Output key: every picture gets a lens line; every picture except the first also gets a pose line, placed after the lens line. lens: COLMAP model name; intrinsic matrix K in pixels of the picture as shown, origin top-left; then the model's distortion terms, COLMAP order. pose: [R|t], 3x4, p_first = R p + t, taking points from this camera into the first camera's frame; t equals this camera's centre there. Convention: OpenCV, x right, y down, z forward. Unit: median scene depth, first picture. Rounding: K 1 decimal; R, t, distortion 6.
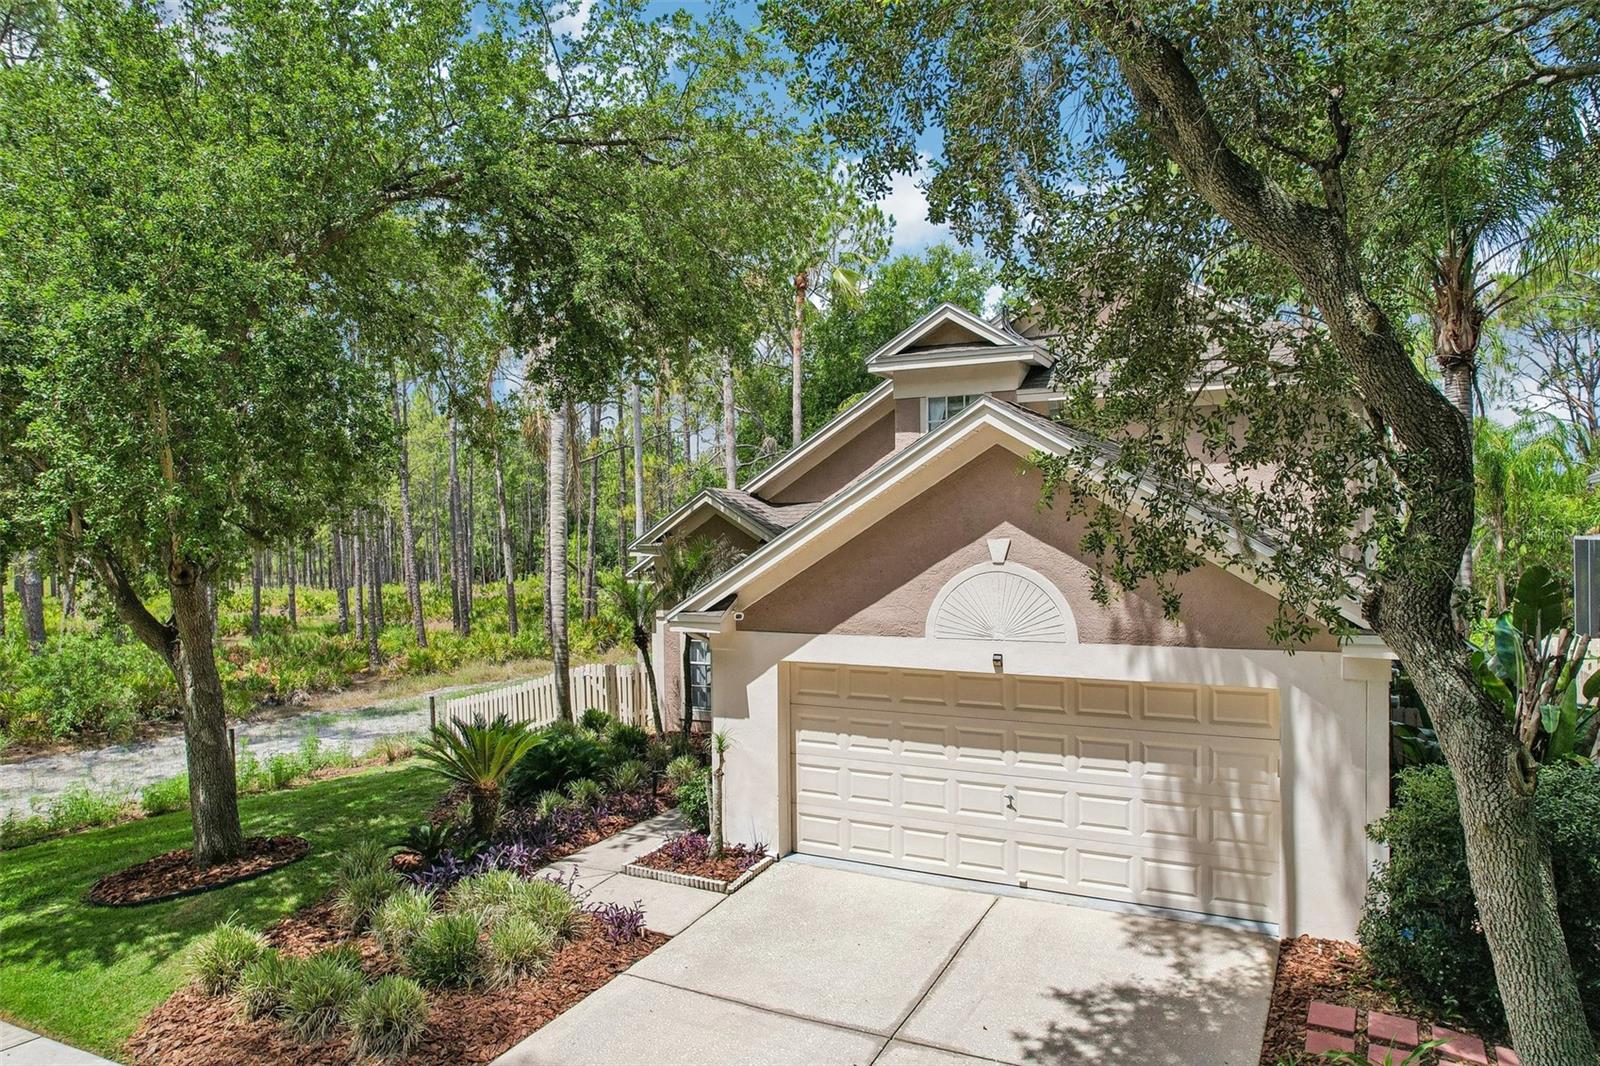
lens RADIAL K [[1016.7, 0, 800.0], [0, 1016.7, 533.0], [0, 0, 1]] dist [-0.075415, 0.070469]
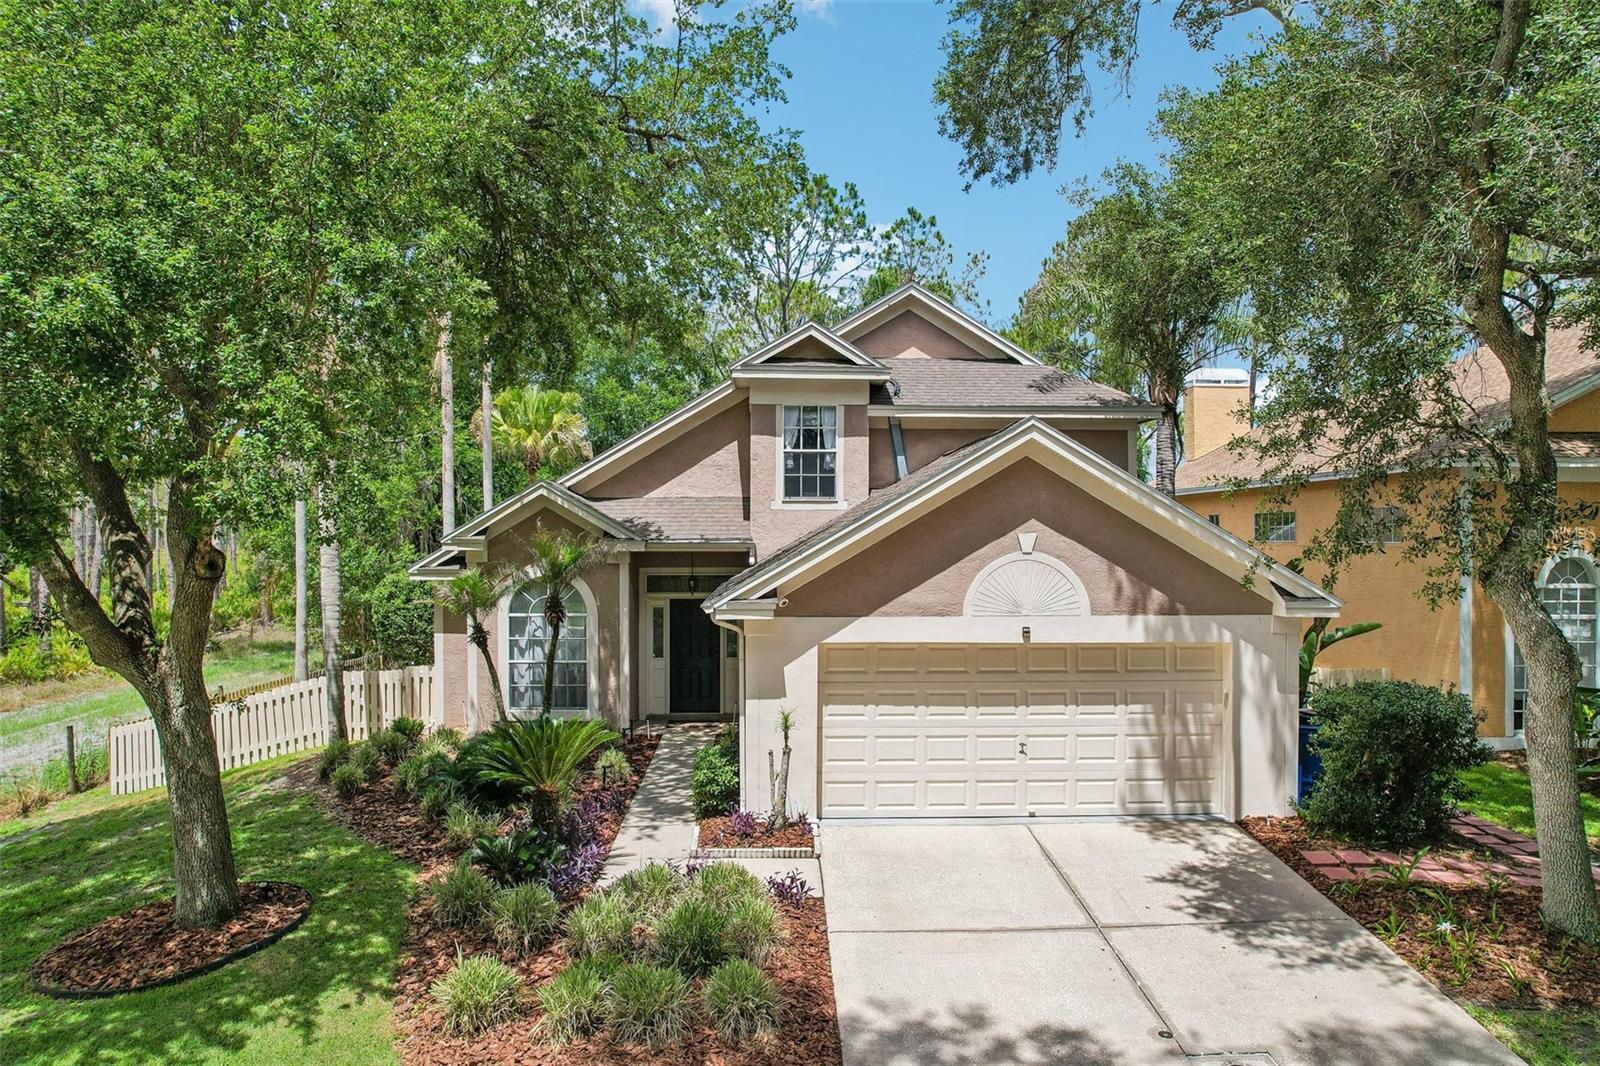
lens RADIAL K [[1012.1, 0, 800.0], [0, 1012.1, 533.0], [0, 0, 1]] dist [-0.070617, 0.069171]
pose [[0.869685, 0.013705, 0.493417, -0.624981], [-0.013042, 0.999903, -0.004785, 0.014448], [-0.493435, -0.002273, 0.869780, 0.069596]]
